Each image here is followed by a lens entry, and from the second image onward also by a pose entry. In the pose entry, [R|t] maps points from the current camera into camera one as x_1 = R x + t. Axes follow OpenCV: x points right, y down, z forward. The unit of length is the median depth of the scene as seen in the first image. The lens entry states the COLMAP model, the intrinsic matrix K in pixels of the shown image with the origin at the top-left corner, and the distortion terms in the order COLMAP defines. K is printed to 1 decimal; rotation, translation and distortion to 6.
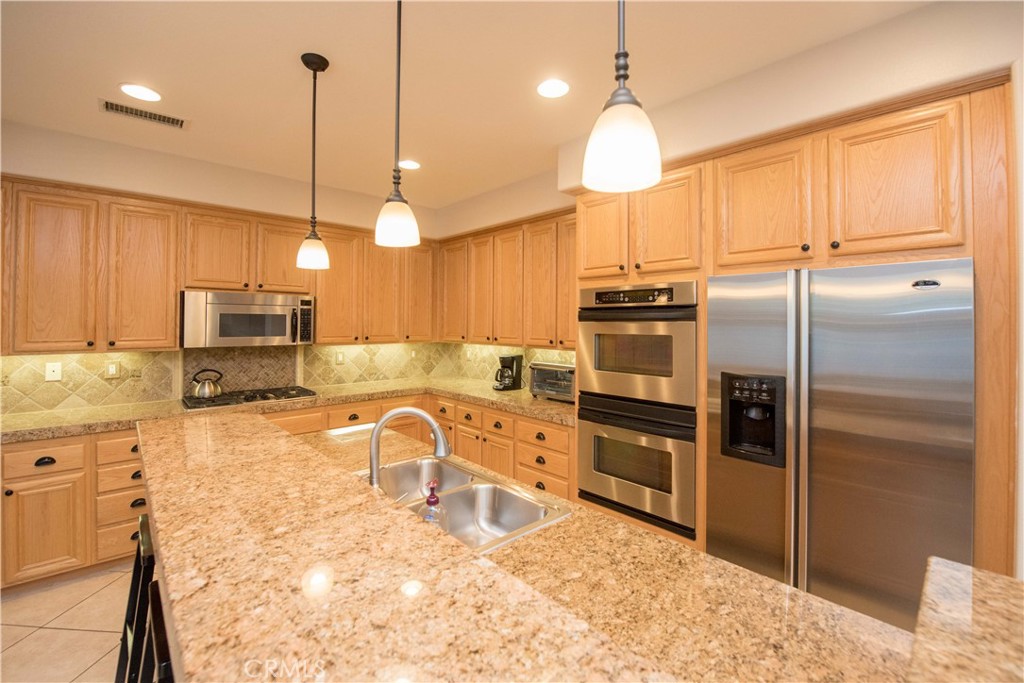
lens RADIAL K [[430.5, 0, 513.6], [0, 430.5, 317.3], [0, 0, 1]] dist [-0.021911, -0.000266]
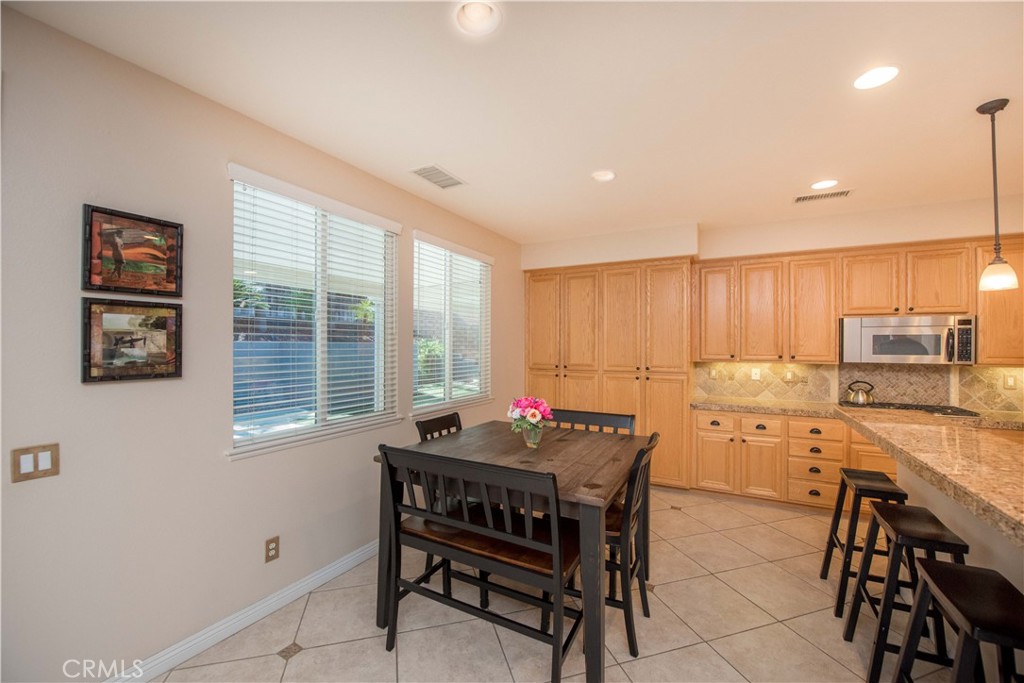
lens RADIAL K [[409.5, 0, 511.7], [0, 409.5, 345.1], [0, 0, 1]] dist [-0.022613, -0.000442]
pose [[0.312423, -0.005872, -0.949925, 0.068825], [0.009307, 0.999952, -0.003120, 0.013711], [0.949897, -0.007866, 0.312463, -0.320436]]
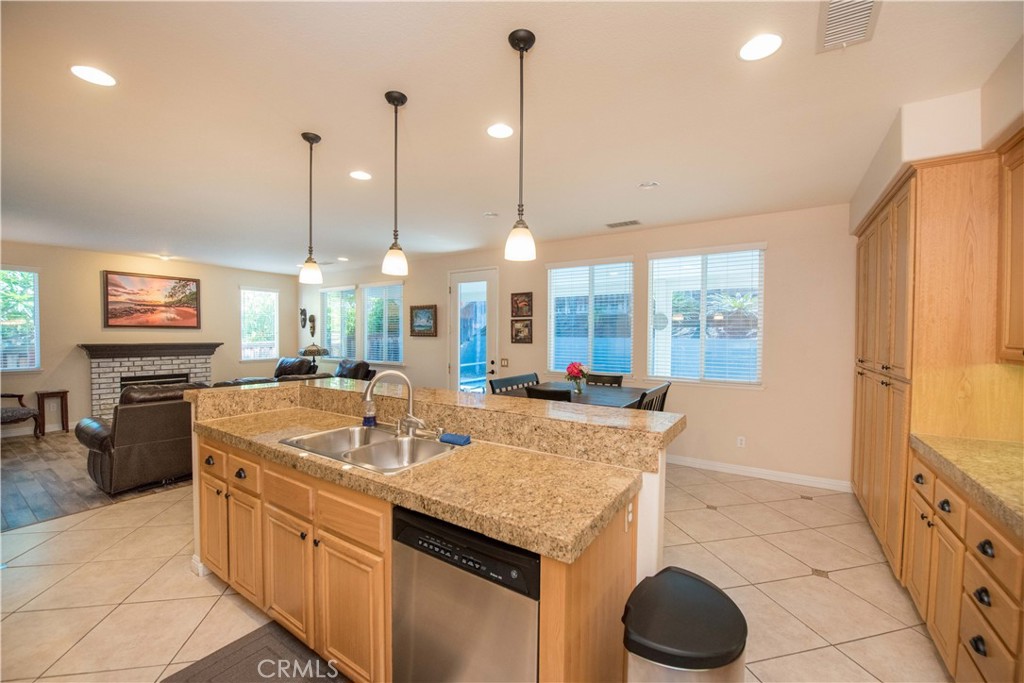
lens RADIAL K [[409.5, 0, 511.7], [0, 409.5, 345.1], [0, 0, 1]] dist [-0.022613, -0.000442]
pose [[-0.972544, -0.003869, -0.232688, -0.143217], [-0.007050, 0.999893, 0.012839, 0.039309], [0.232613, 0.014127, -0.972467, 1.120479]]
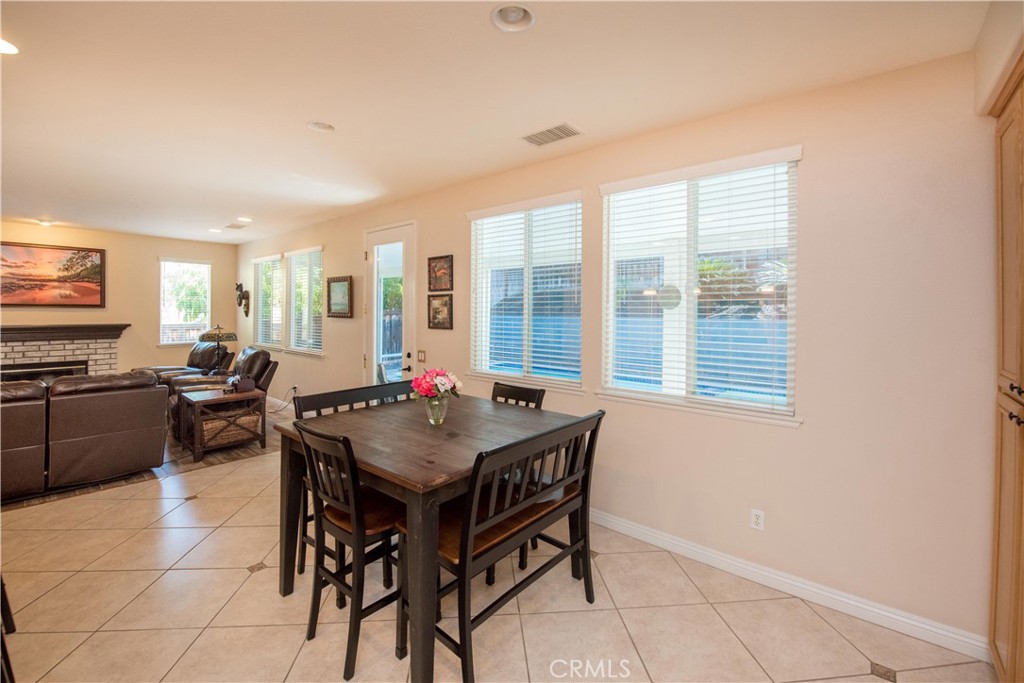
lens RADIAL K [[430.1, 0, 507.9], [0, 430.1, 311.0], [0, 0, 1]] dist [-0.023209, -0.000092]
pose [[-0.993396, -0.009046, -0.114382, -0.663789], [-0.007804, 0.999906, -0.011299, 0.012349], [0.114474, -0.010331, -0.993373, 0.699473]]
